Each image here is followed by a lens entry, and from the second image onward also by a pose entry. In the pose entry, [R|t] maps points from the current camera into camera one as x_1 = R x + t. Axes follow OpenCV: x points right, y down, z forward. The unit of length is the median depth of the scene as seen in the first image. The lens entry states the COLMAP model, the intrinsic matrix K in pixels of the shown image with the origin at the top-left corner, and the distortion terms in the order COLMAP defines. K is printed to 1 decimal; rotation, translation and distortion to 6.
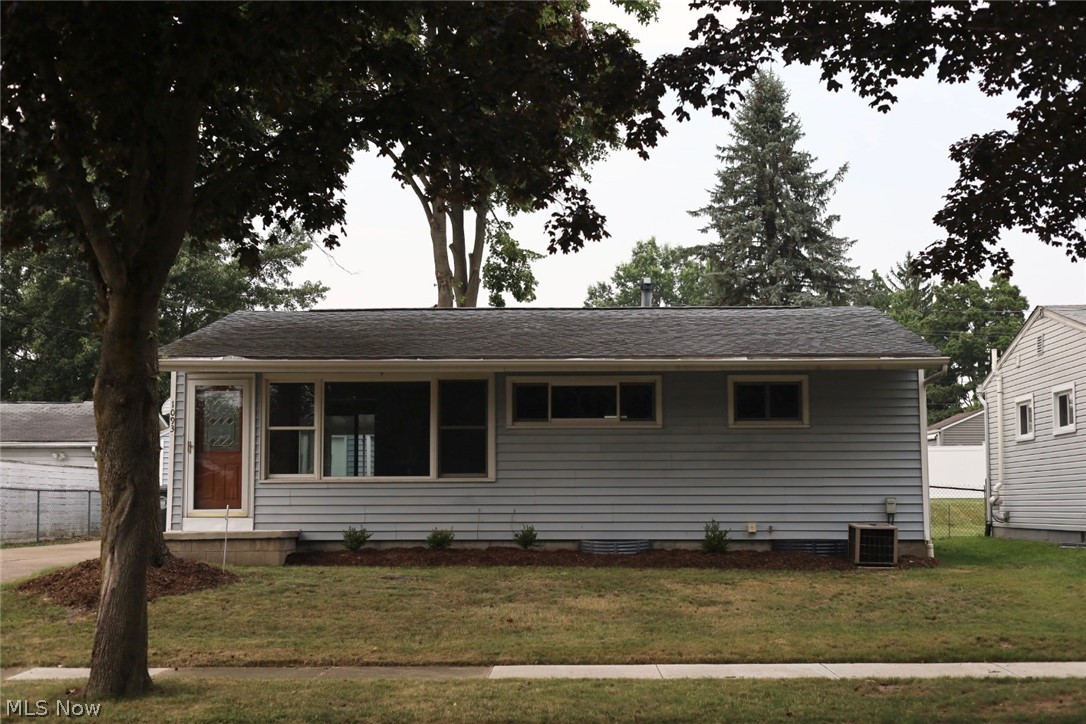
lens RADIAL K [[1502.7, 0, 546.8], [0, 1502.7, 360.2], [0, 0, 1]] dist [0.067387, -0.265704]
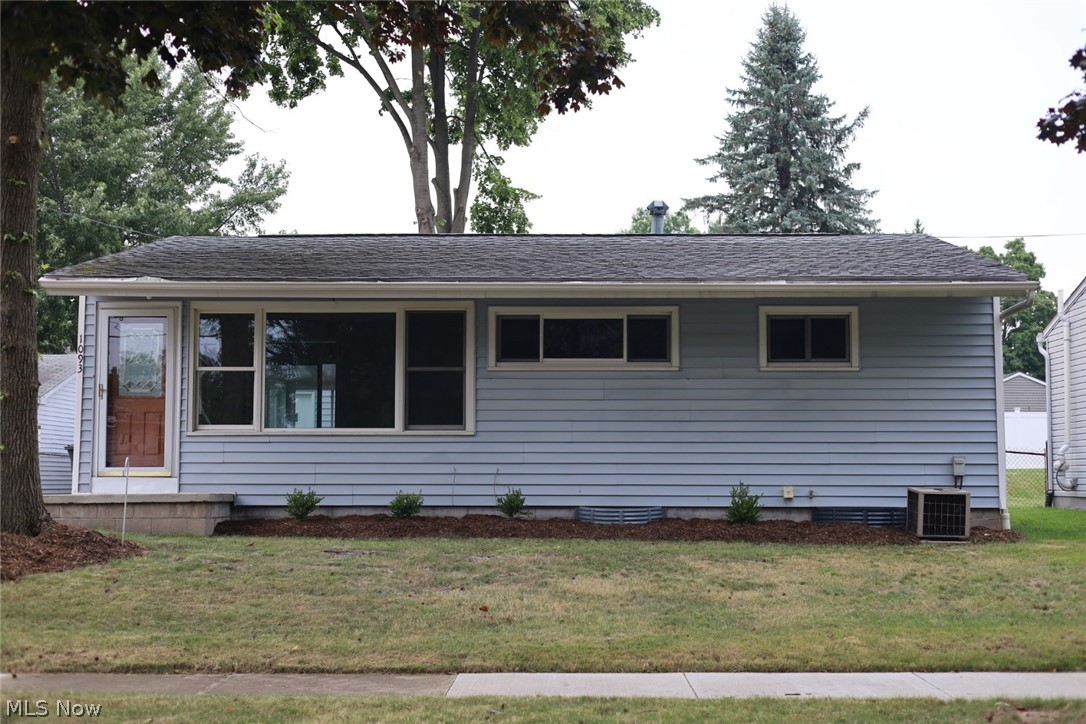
lens RADIAL K [[1502.7, 0, 546.8], [0, 1502.7, 360.2], [0, 0, 1]] dist [0.067387, -0.265704]
pose [[0.999986, 0.004964, 0.001819, 0.003419], [-0.004992, 0.999863, 0.015777, 0.027242], [-0.001740, -0.015786, 0.999874, 0.184732]]
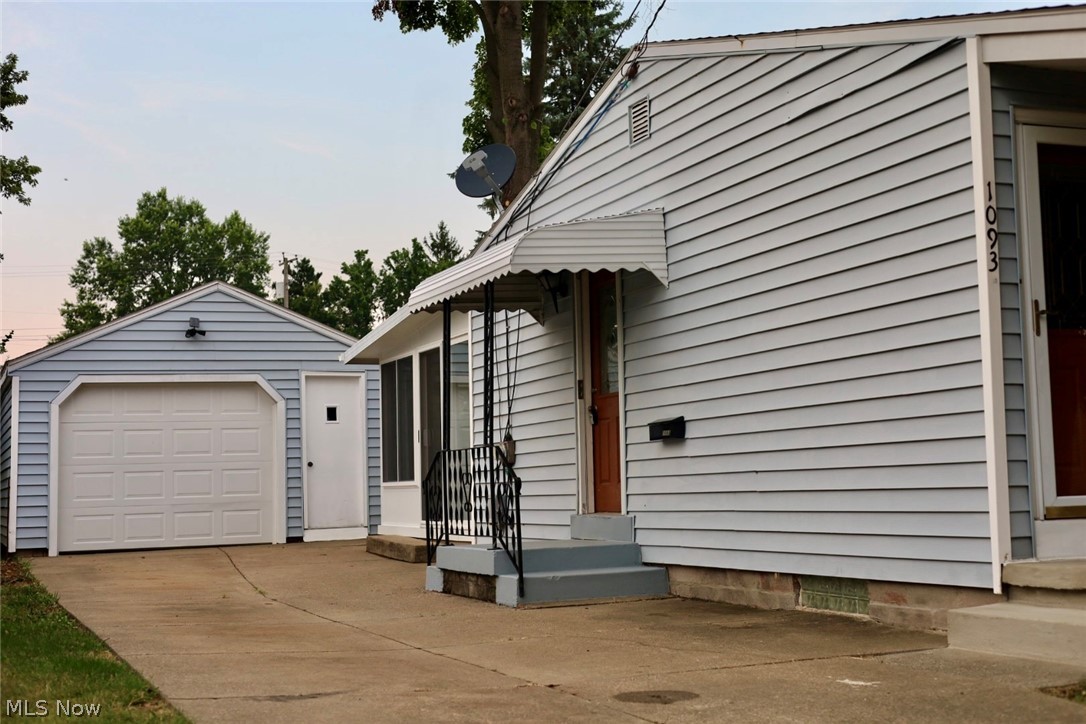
lens RADIAL K [[1502.7, 0, 546.8], [0, 1502.7, 360.2], [0, 0, 1]] dist [0.067387, -0.265704]
pose [[0.913592, 0.014507, 0.406373, -0.488498], [-0.016675, 0.999859, 0.001794, 0.070092], [-0.406290, -0.008416, 0.913705, 0.742139]]
